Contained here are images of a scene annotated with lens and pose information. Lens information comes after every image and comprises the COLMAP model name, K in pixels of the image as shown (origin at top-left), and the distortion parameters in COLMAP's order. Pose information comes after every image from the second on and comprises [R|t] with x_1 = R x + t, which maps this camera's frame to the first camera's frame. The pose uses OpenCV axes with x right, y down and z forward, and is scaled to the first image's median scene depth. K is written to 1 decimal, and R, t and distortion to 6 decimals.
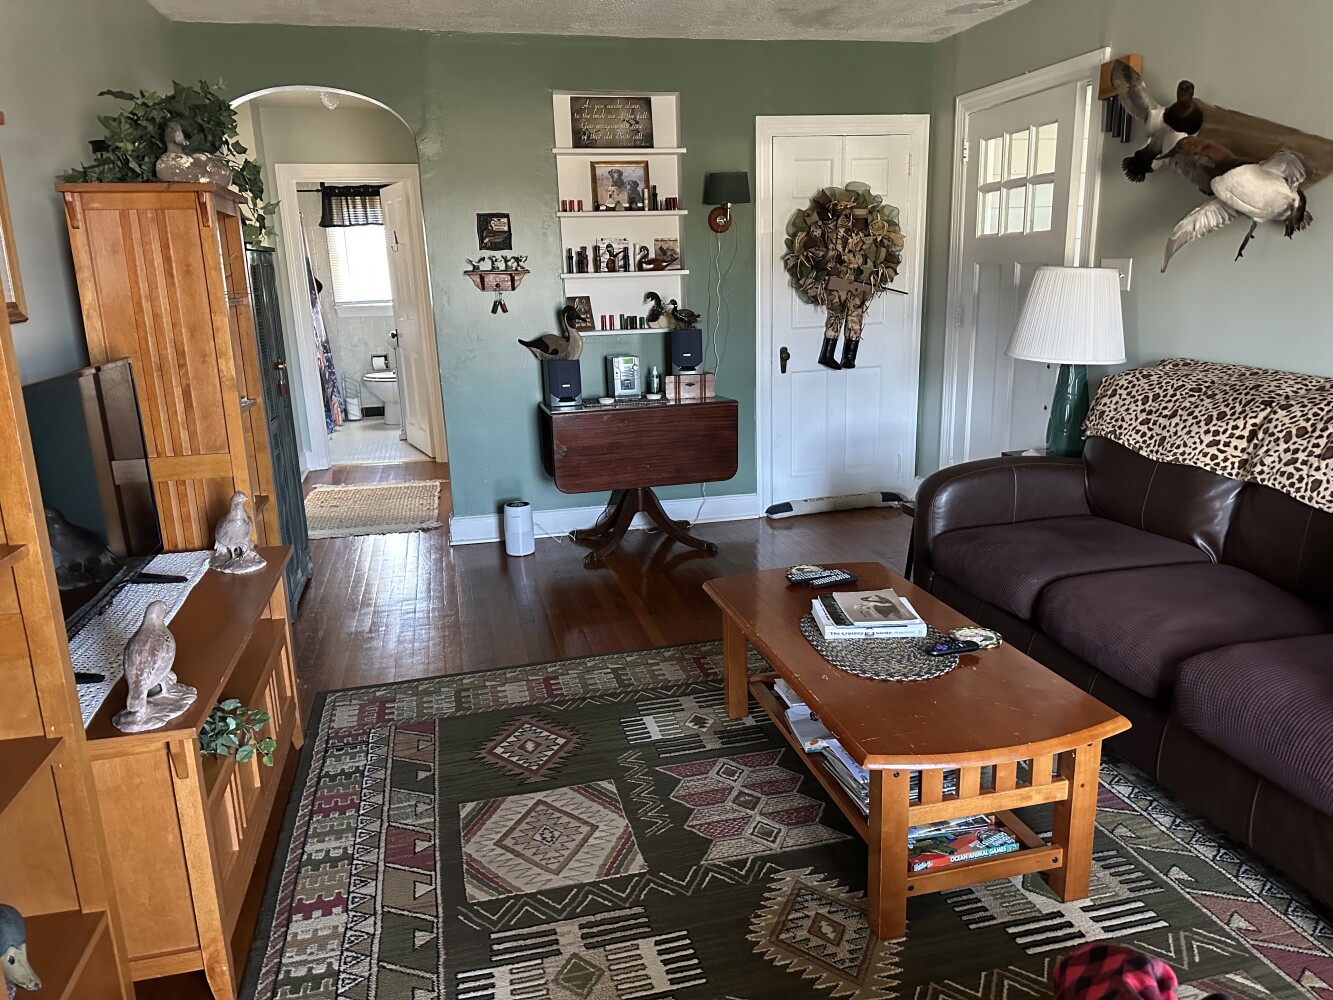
lens RADIAL K [[927.9, 0, 668.7], [0, 927.9, 495.1], [0, 0, 1]] dist [0.076406, -0.068432]
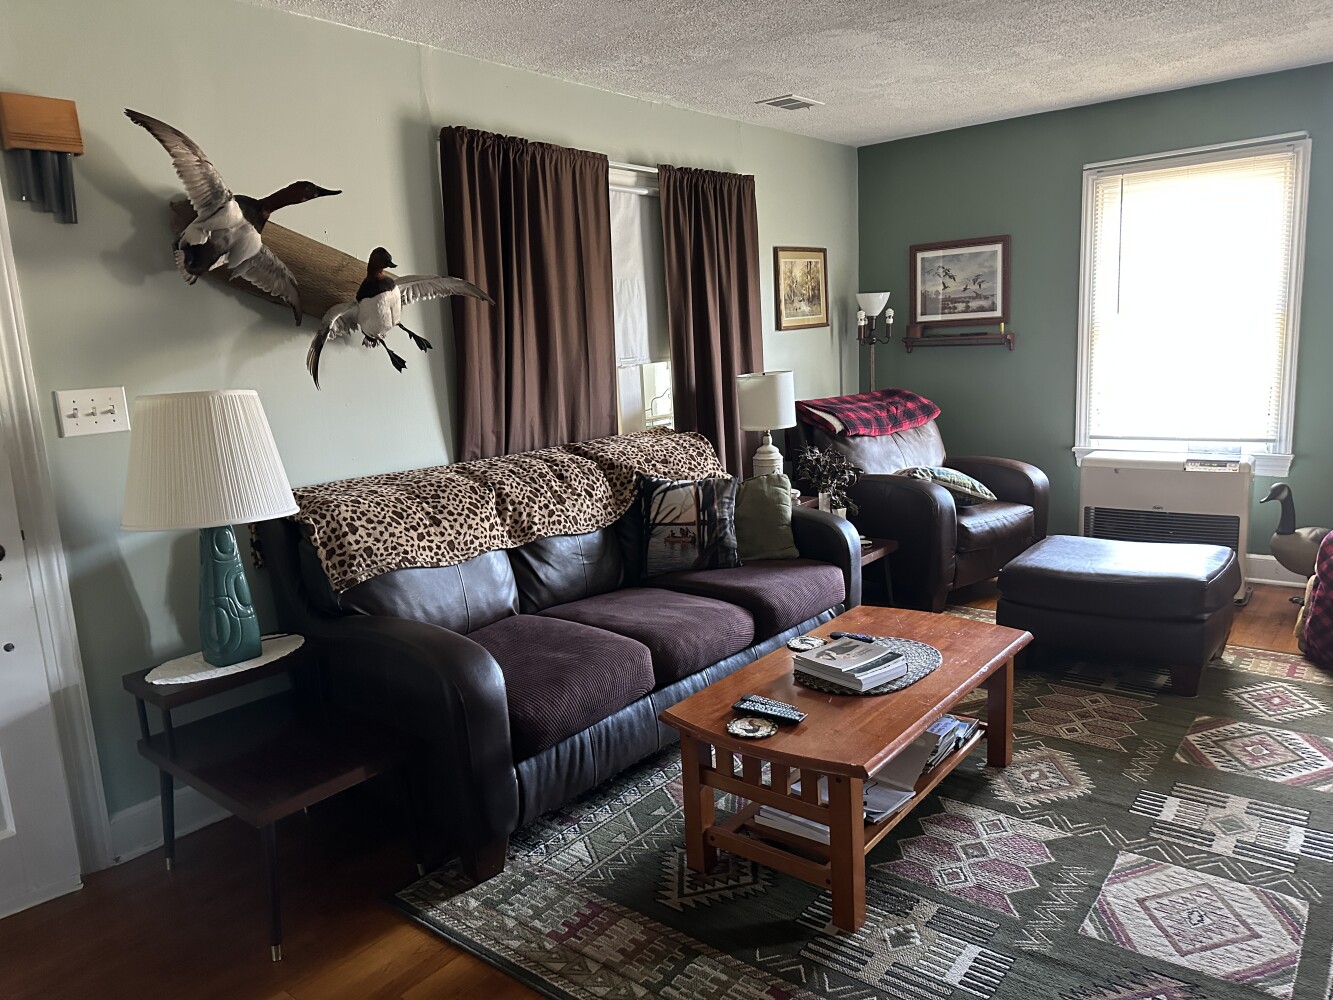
lens RADIAL K [[927.9, 0, 678.6], [0, 927.9, 498.4], [0, 0, 1]] dist [0.076406, -0.068432]
pose [[-0.605331, -0.086909, 0.791215, -0.487144], [0.251728, 0.922102, 0.293874, -0.401558], [-0.755121, 0.377062, -0.536299, 1.596483]]
